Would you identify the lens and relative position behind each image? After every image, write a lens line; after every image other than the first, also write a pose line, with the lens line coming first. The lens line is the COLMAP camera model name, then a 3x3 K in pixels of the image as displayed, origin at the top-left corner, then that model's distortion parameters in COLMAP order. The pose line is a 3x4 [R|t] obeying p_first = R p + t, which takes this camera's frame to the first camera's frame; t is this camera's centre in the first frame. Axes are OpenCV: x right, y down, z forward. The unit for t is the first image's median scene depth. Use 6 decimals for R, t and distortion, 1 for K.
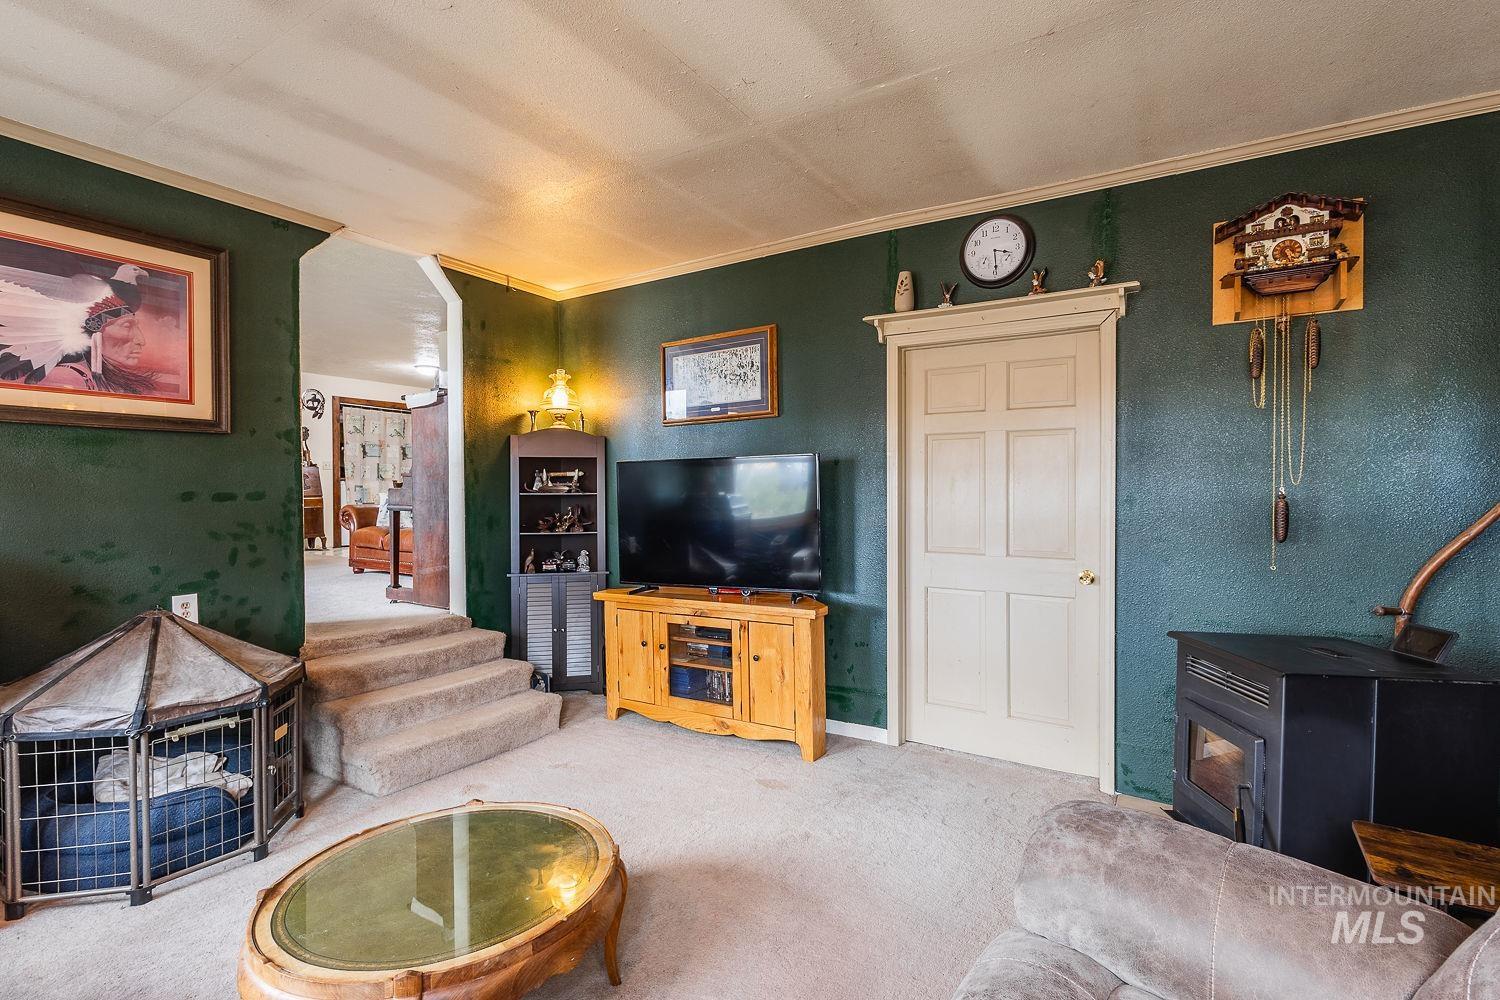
lens RADIAL K [[701.8, 0, 750.0], [0, 701.8, 500.0], [0, 0, 1]] dist [0.001502, 0.000651]
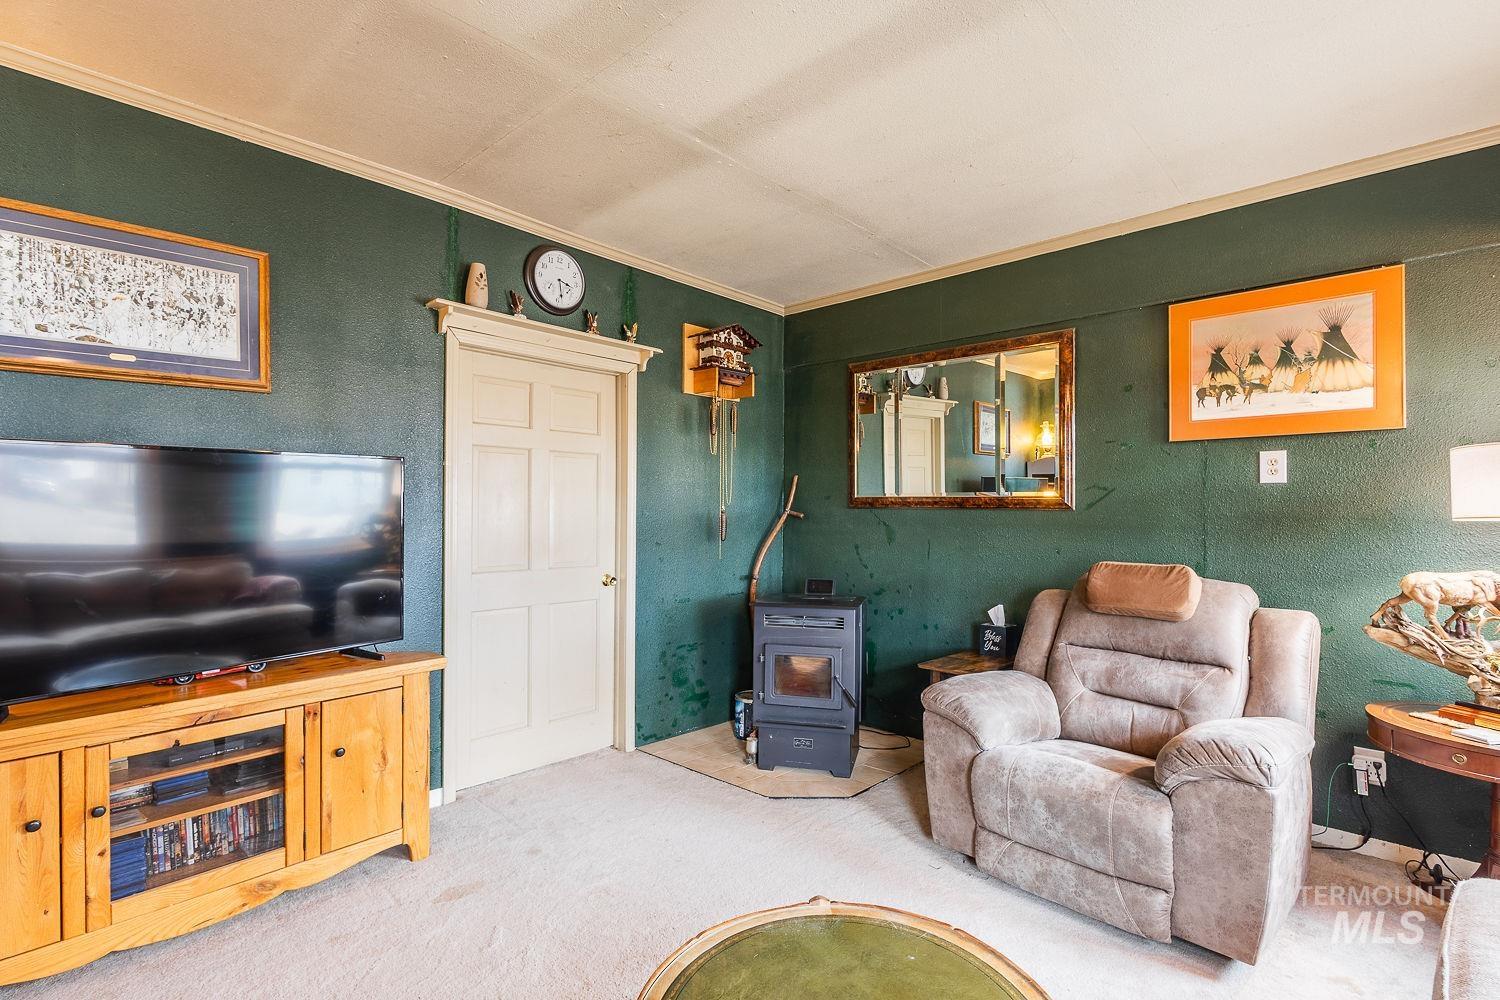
lens RADIAL K [[692.1, 0, 750.0], [0, 692.1, 500.0], [0, 0, 1]] dist [-0.000889, -0.000179]
pose [[0.197245, 0.015296, 0.980235, -0.564476], [0.008631, 0.999812, -0.017338, -0.002804], [-0.980316, 0.011880, 0.197076, 0.473204]]
